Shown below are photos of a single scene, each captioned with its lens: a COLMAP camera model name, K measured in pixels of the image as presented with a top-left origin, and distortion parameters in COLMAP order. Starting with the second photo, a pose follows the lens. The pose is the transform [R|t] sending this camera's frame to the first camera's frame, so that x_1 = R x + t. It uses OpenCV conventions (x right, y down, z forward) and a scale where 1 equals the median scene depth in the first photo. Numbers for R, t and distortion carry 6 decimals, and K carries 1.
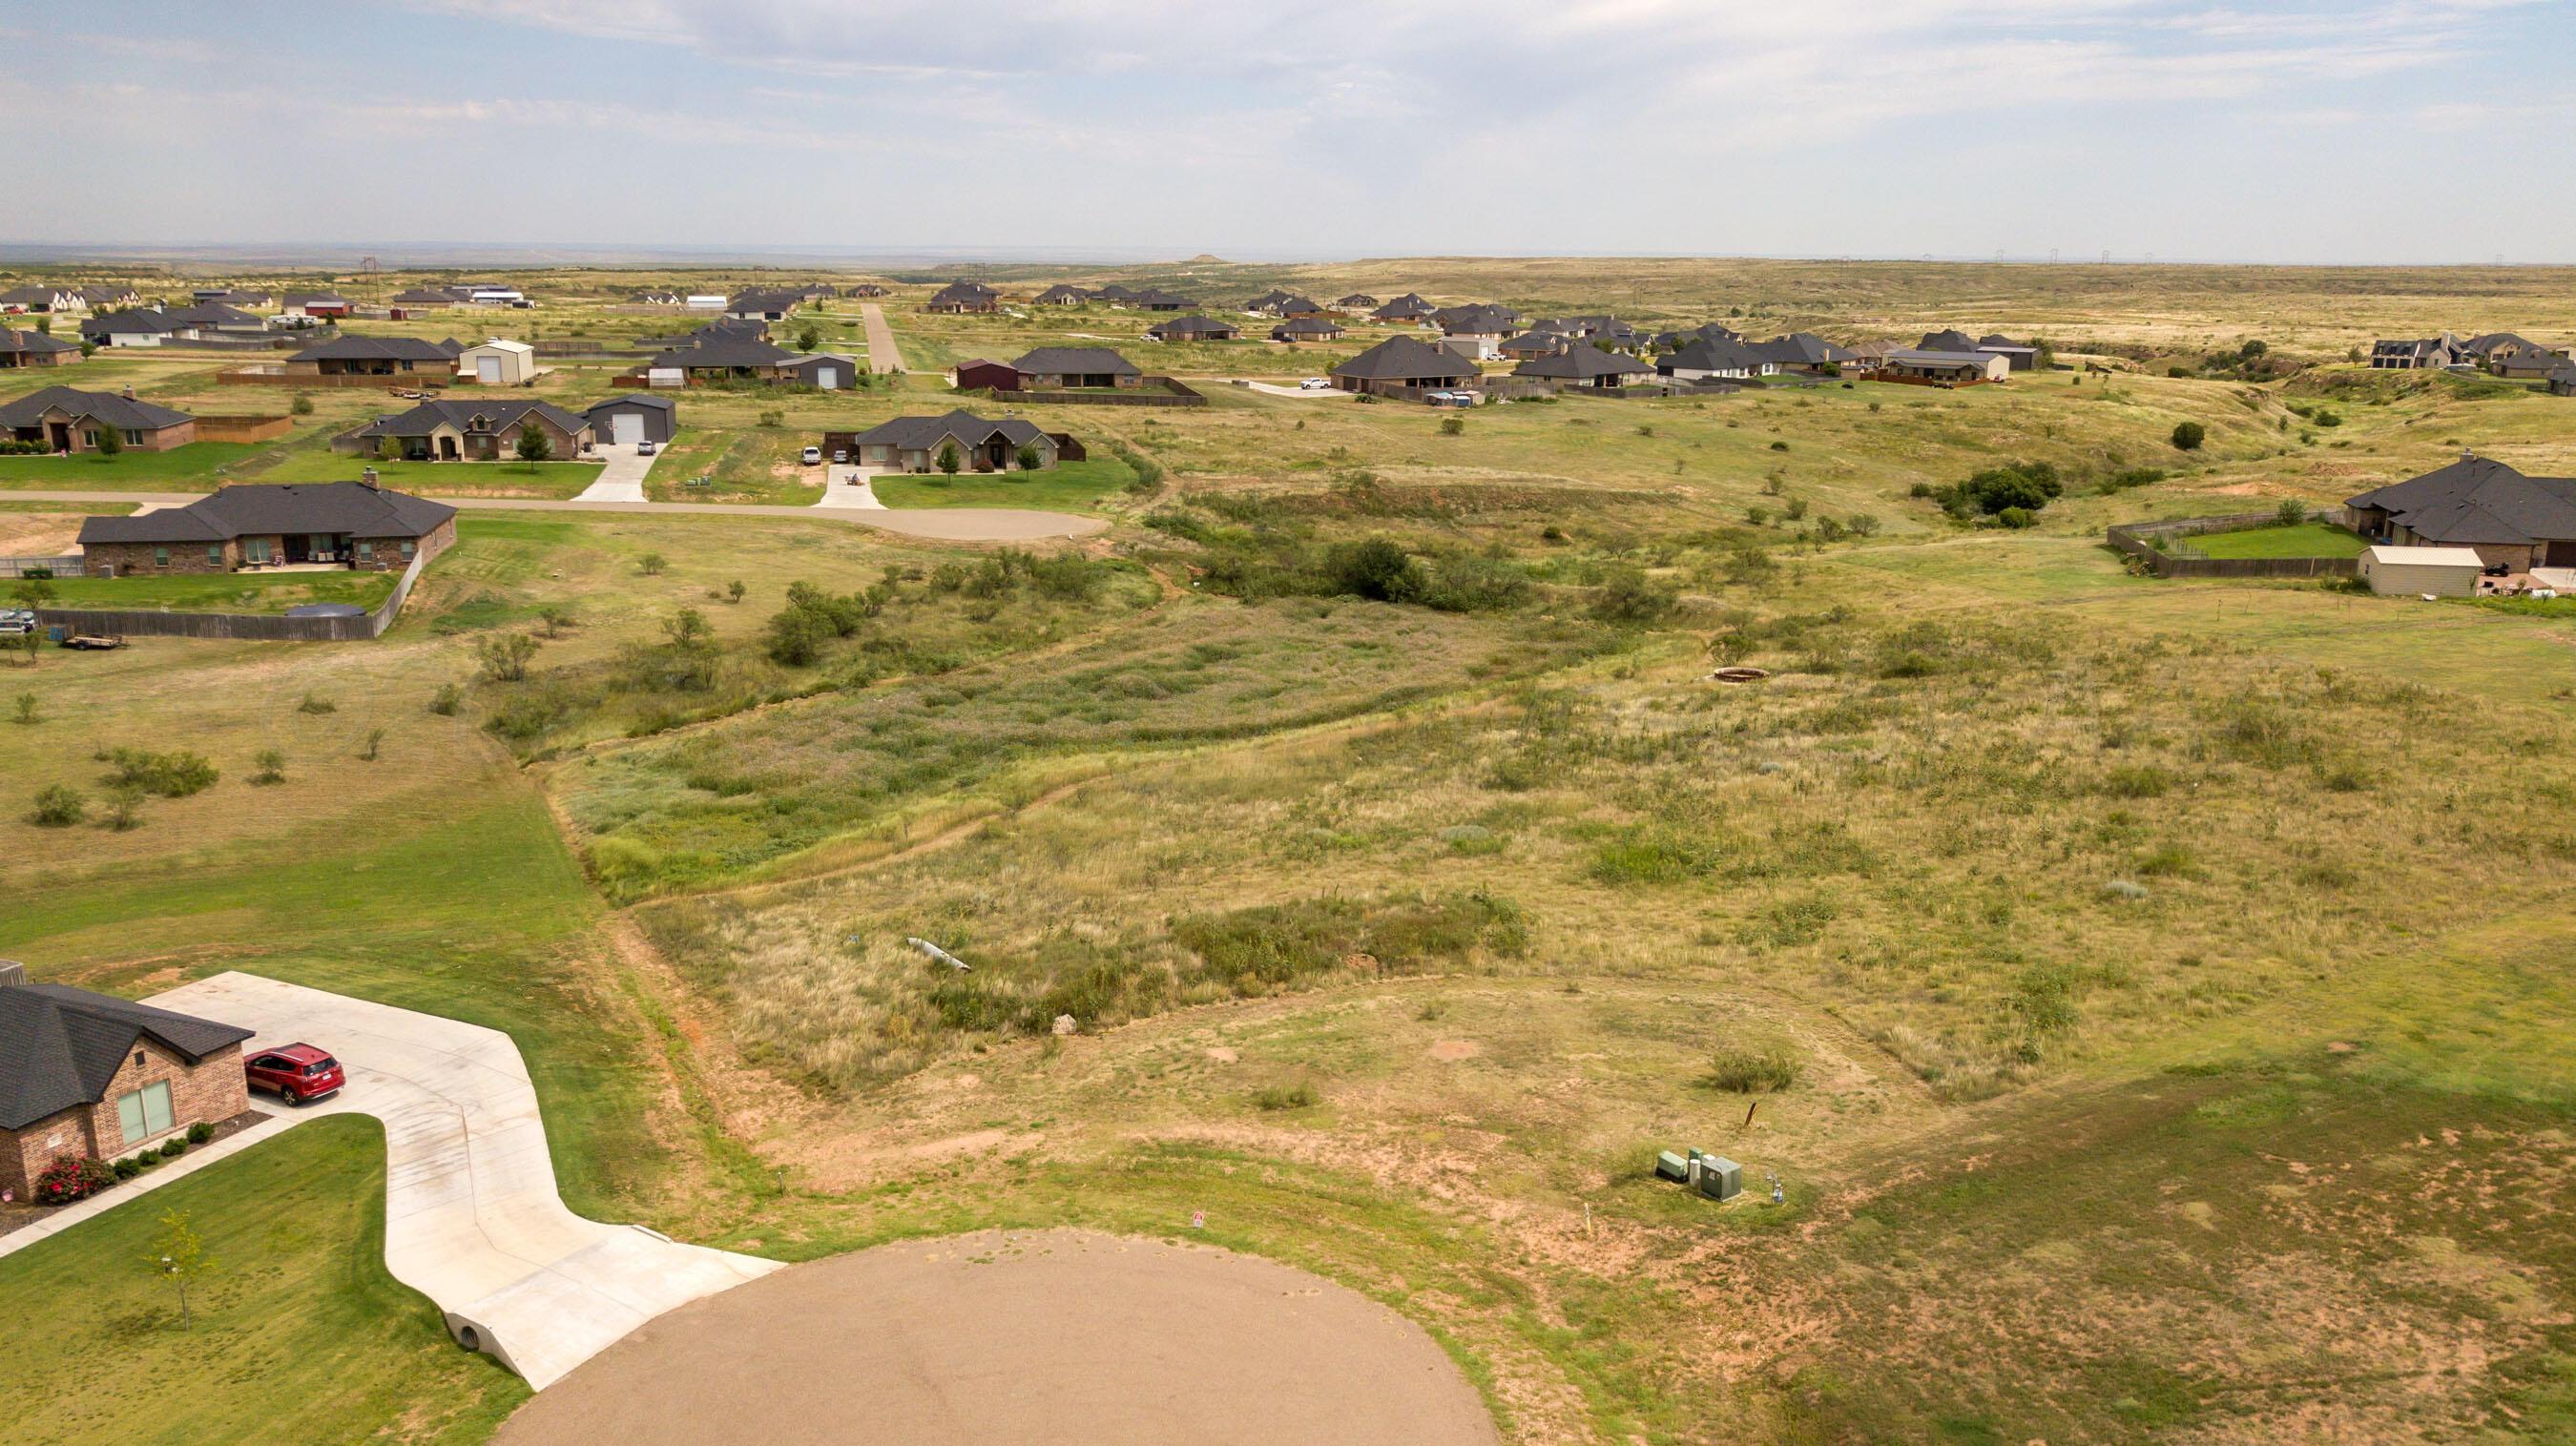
lens RADIAL K [[1995.3, 0, 1278.1], [0, 1995.3, 718.9], [0, 0, 1]] dist [0.003085, 0.008184]
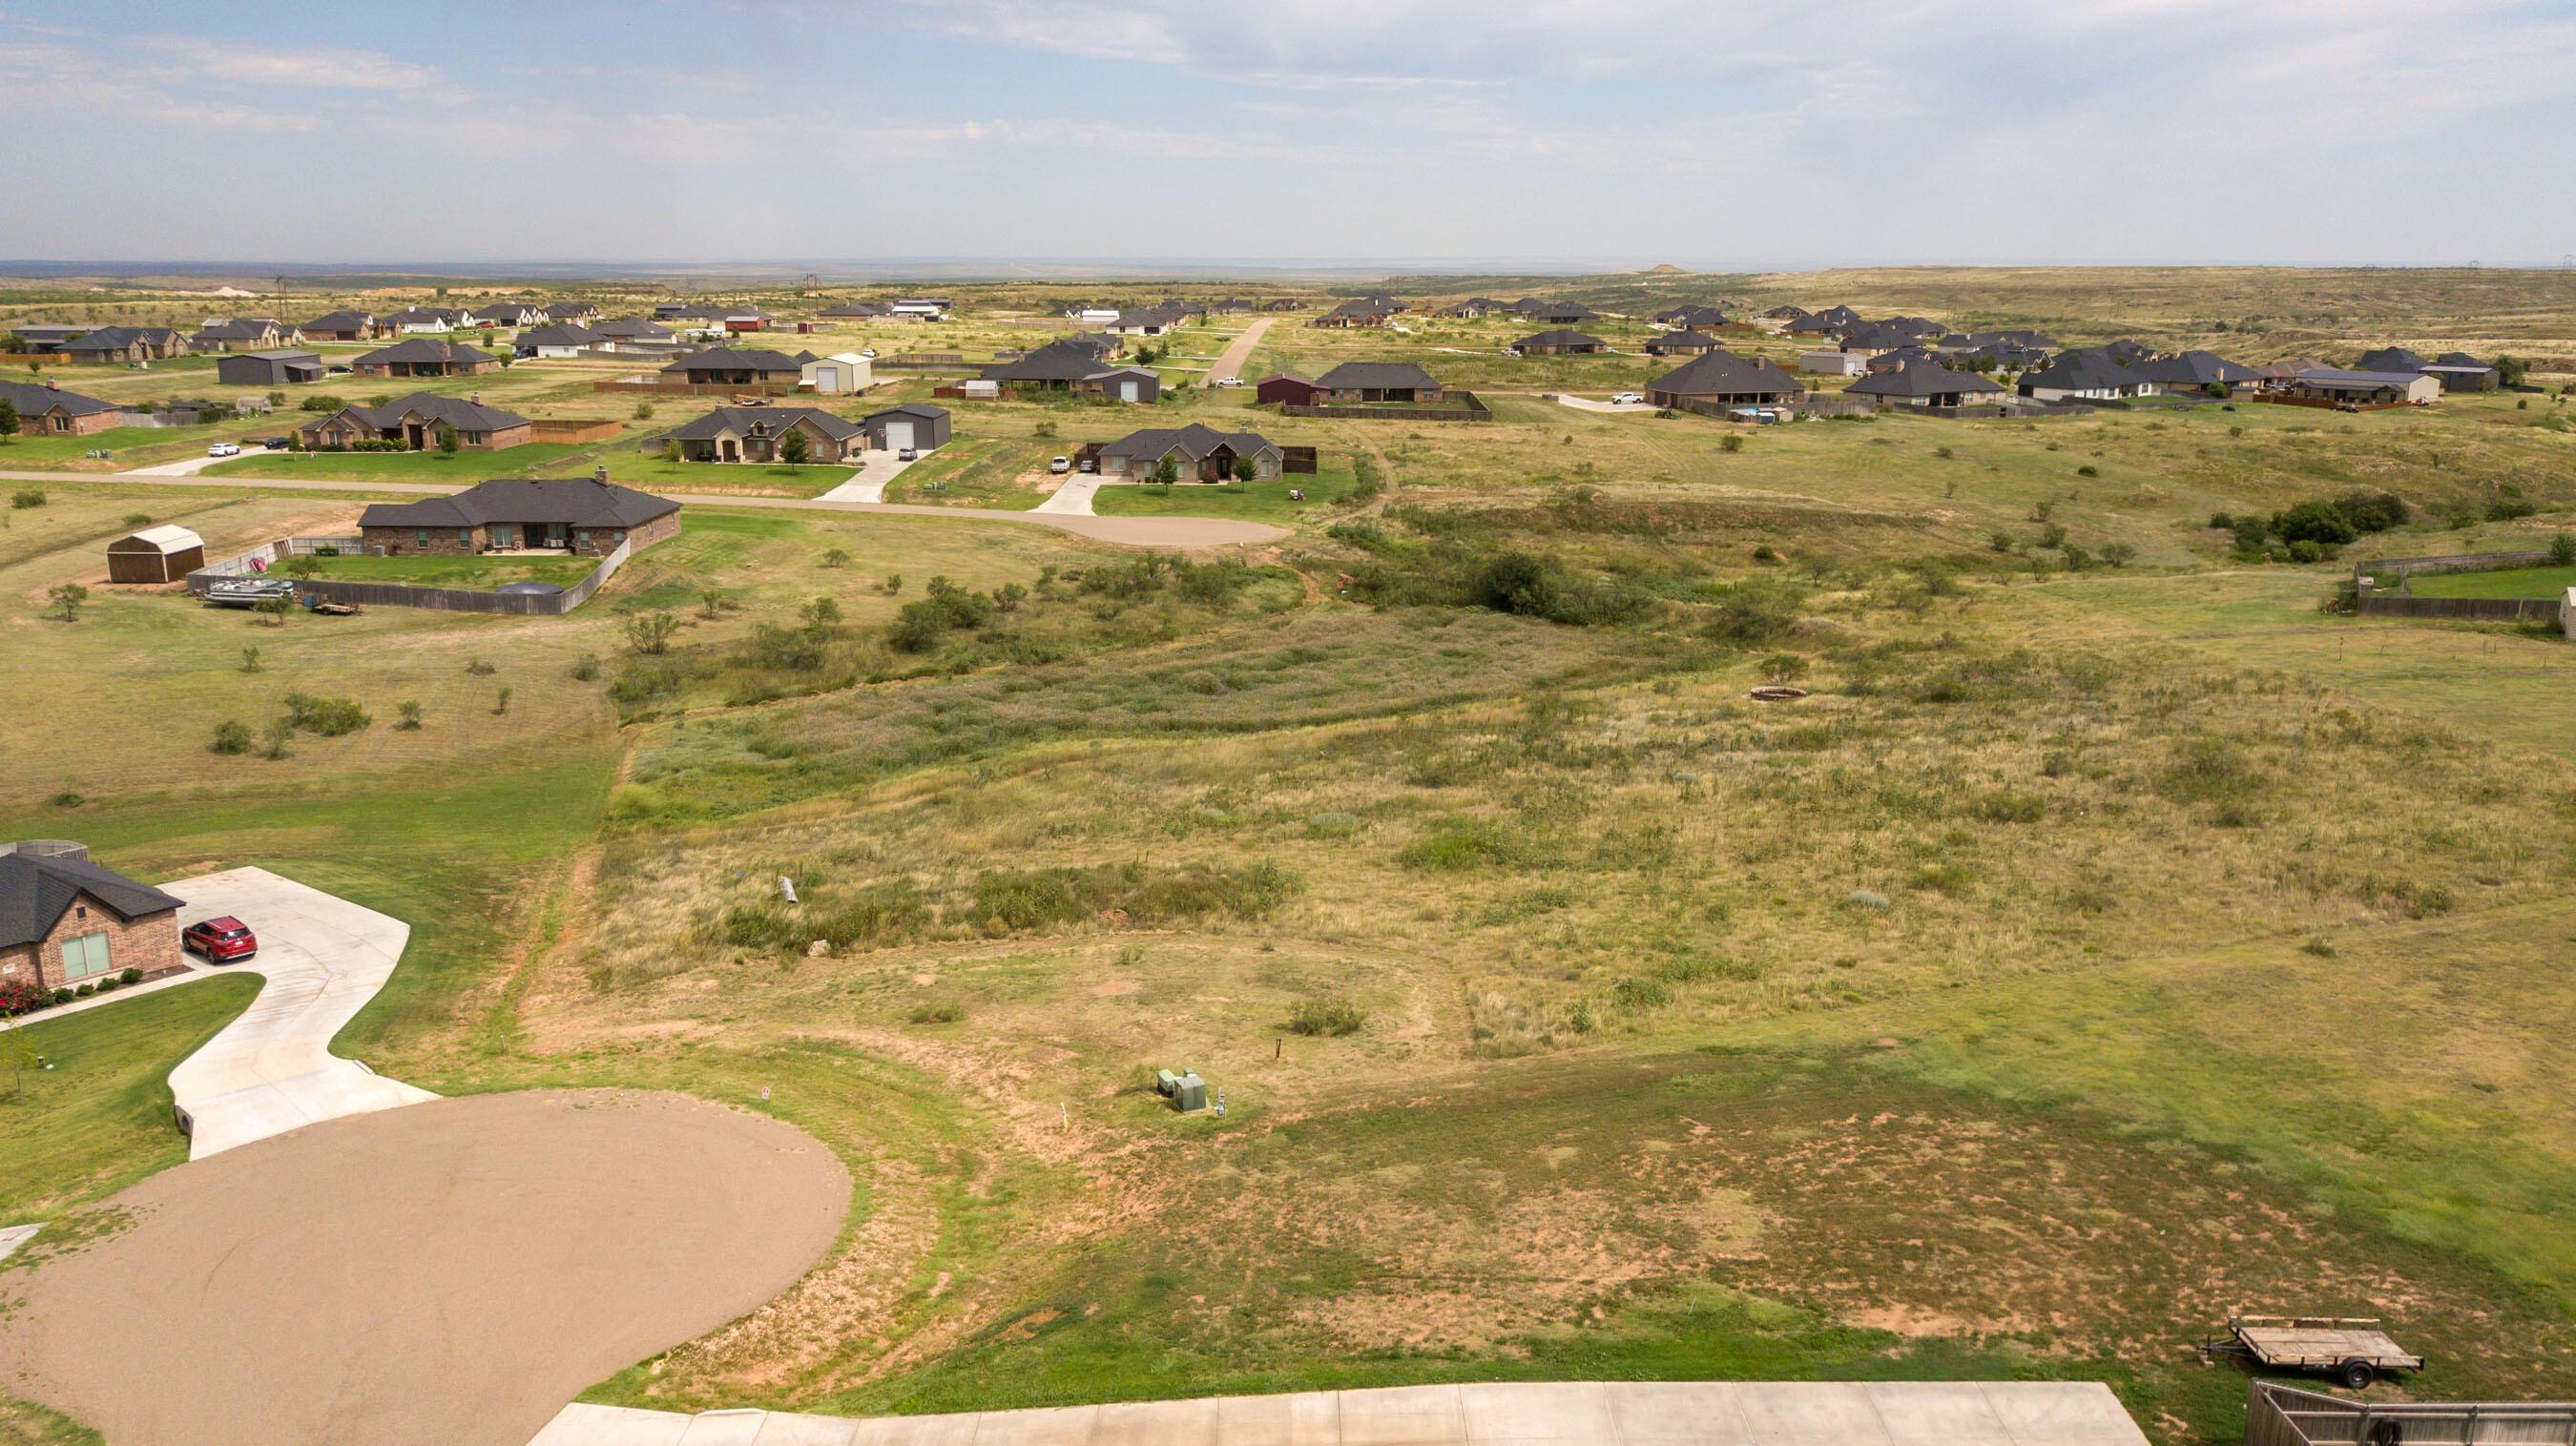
lens RADIAL K [[2042.0, 0, 1270.4], [0, 2042.0, 729.8], [0, 0, 1]] dist [0.004839, 0.001742]
pose [[0.974278, 0.045134, -0.220785, 0.182718], [-0.046296, 0.998928, -0.000089, 0.006455], [0.220545, 0.010308, 0.975322, -0.047531]]
